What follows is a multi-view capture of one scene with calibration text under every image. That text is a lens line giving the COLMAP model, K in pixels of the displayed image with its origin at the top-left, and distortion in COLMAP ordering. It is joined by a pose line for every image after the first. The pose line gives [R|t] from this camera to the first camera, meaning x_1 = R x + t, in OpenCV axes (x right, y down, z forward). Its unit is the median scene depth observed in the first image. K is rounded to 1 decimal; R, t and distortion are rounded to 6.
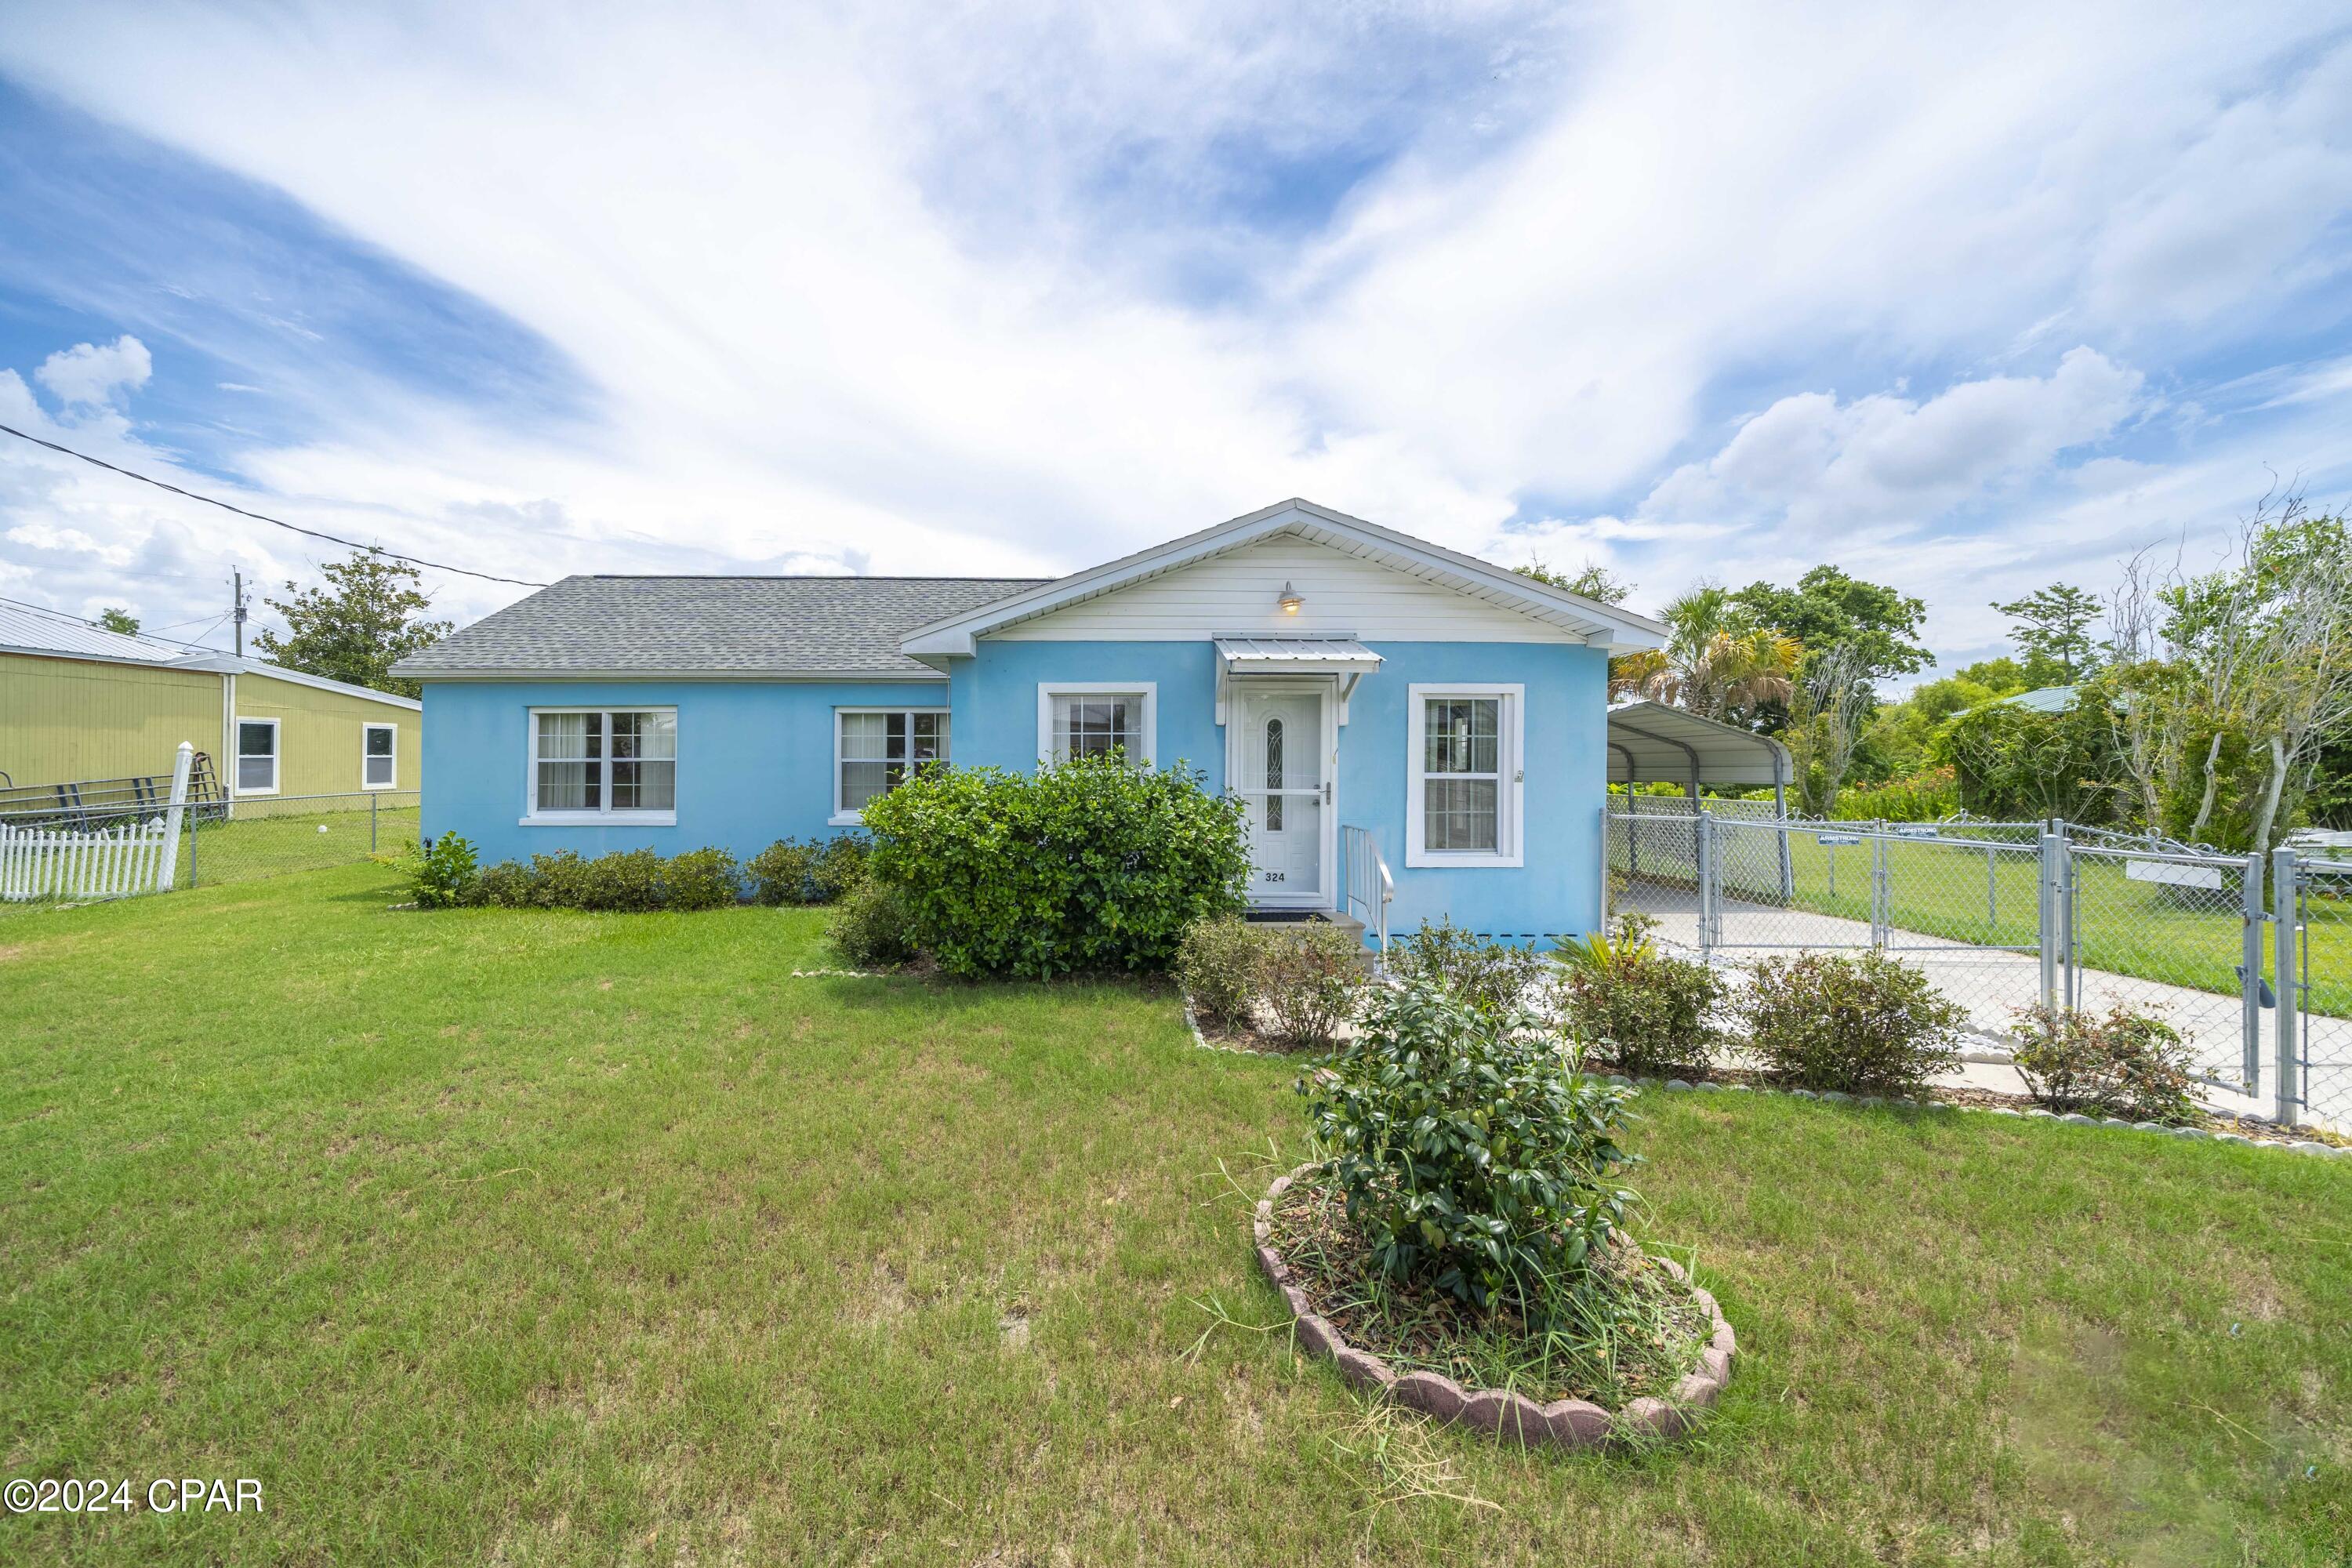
lens RADIAL K [[916.5, 0, 1171.8], [0, 916.5, 772.6], [0, 0, 1]] dist [0.003564, -0.000017]
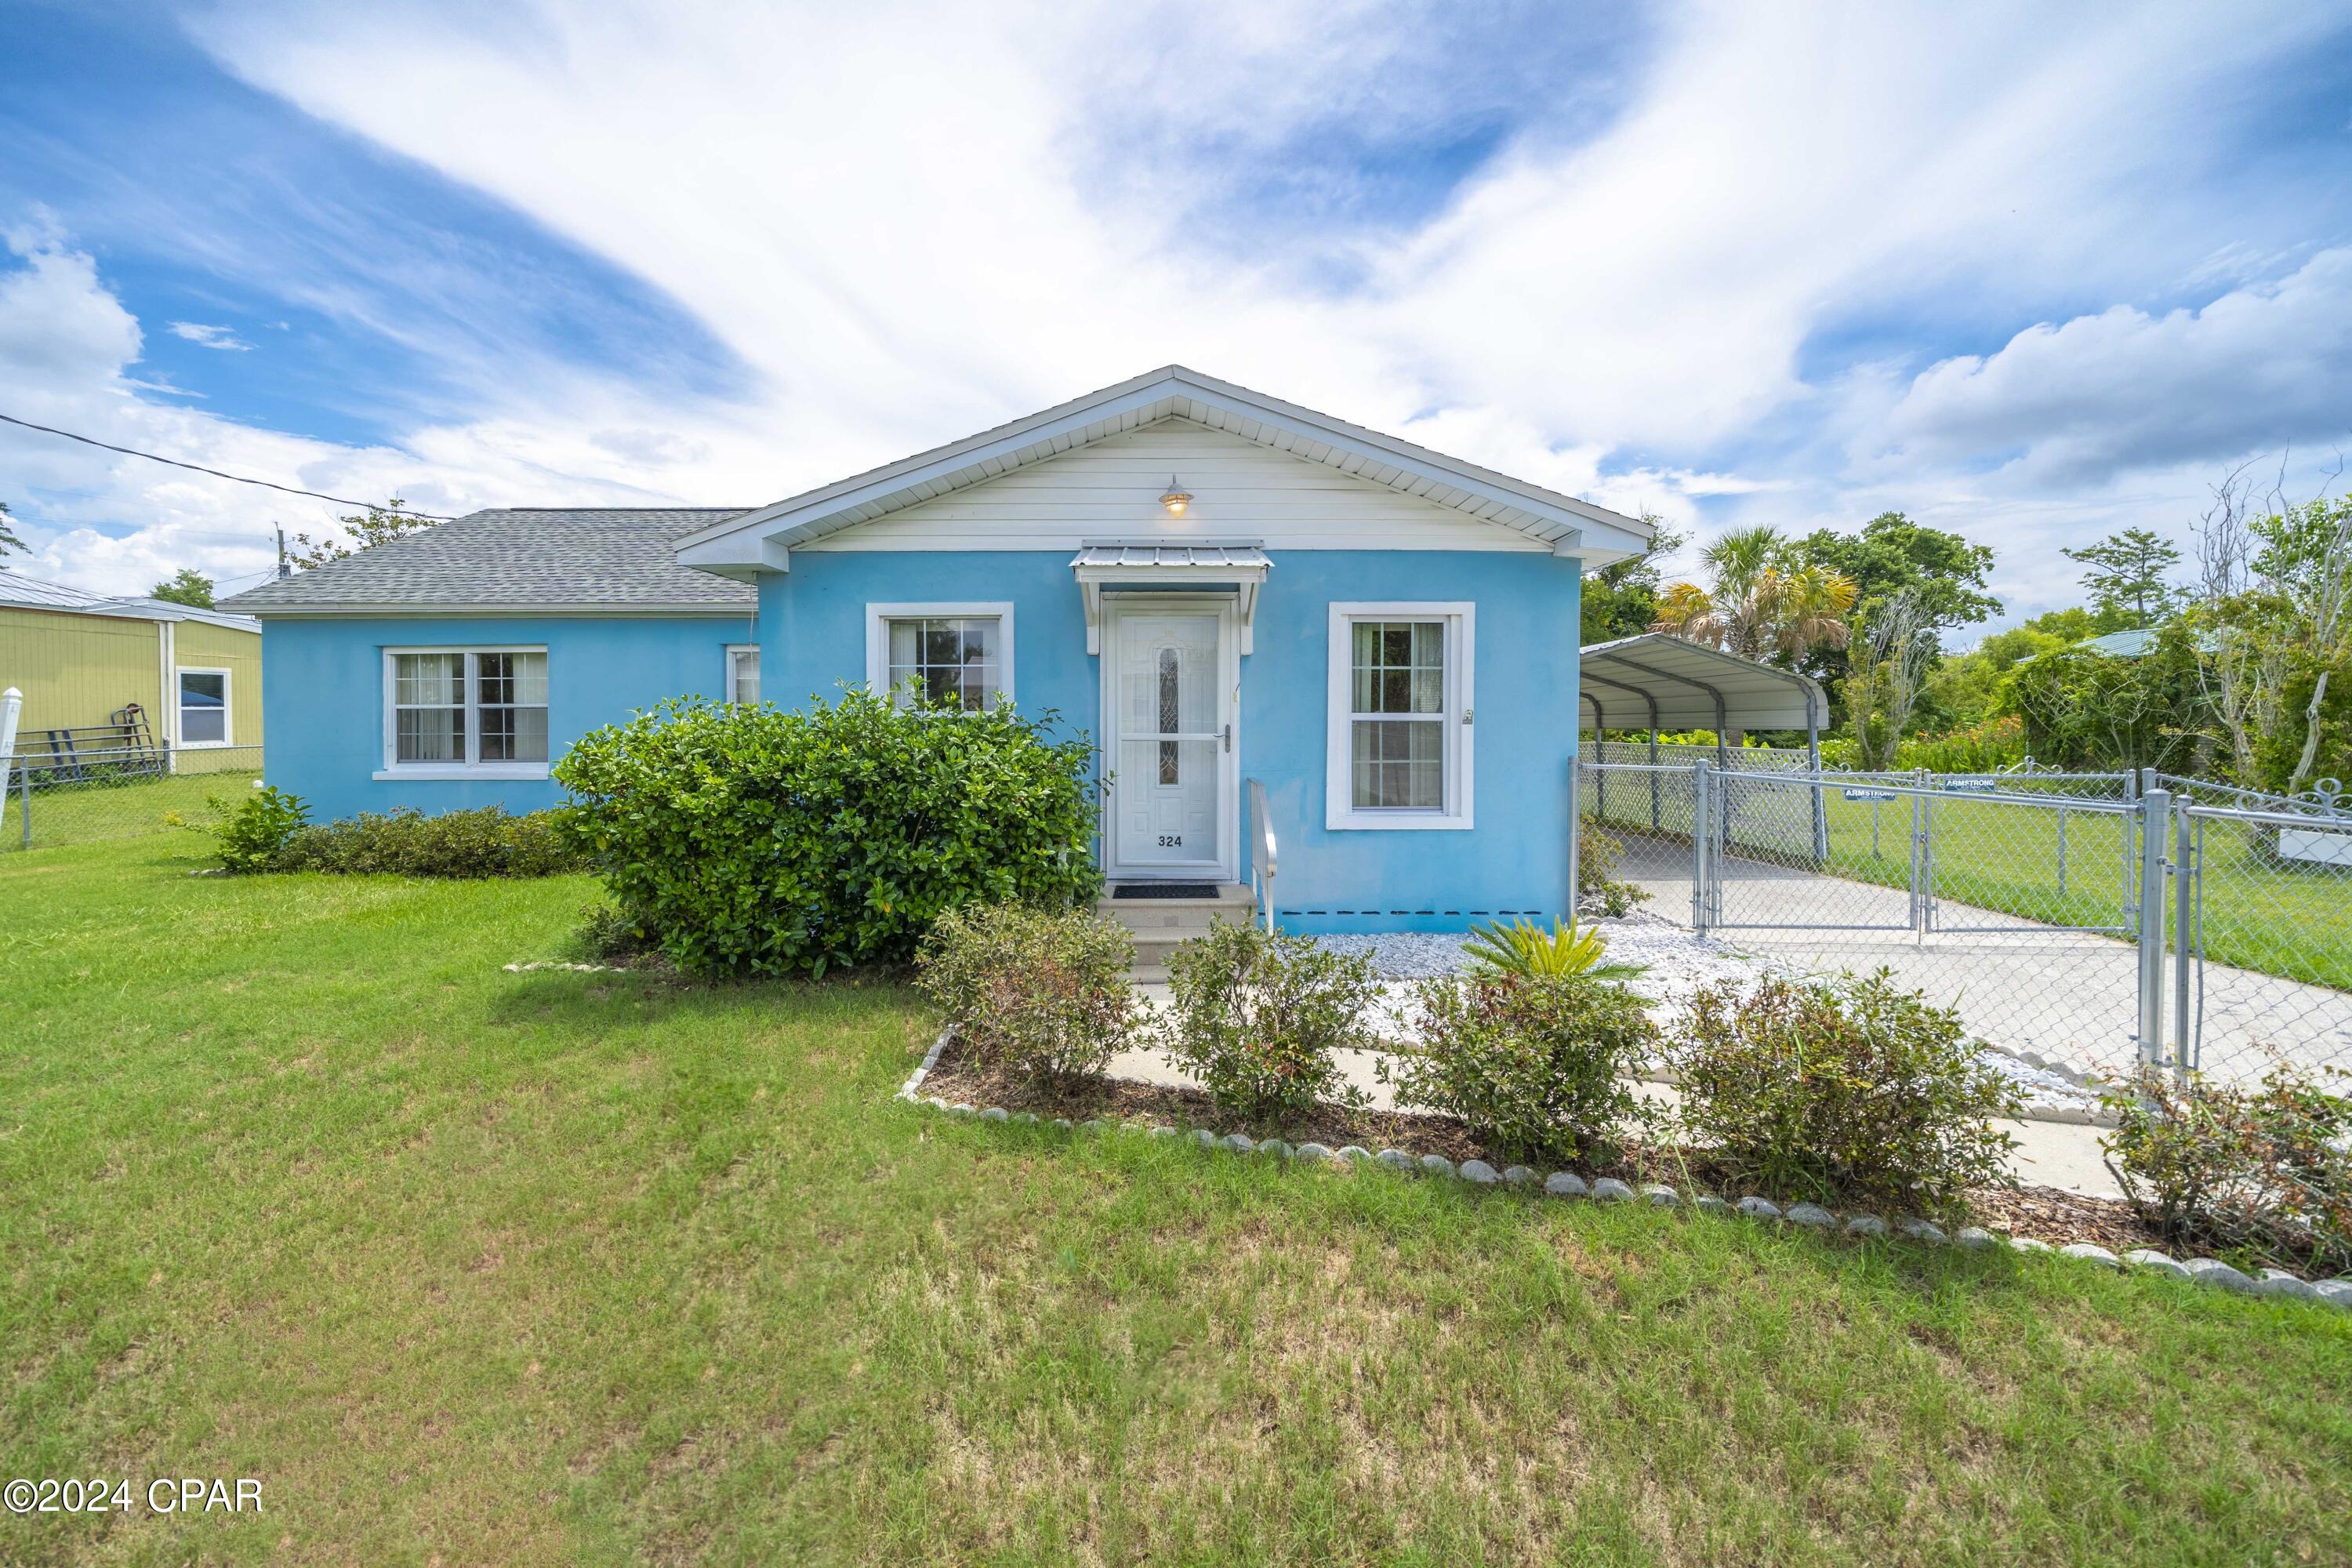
lens RADIAL K [[833.4, 0, 1272.1], [0, 833.4, 748.9], [0, 0, 1]] dist [-0.000022, 0.000674]
pose [[0.999626, -0.002713, -0.027212, 0.173094], [0.003312, 0.999753, 0.021983, 0.011845], [0.027145, -0.022065, 0.999388, 0.199994]]
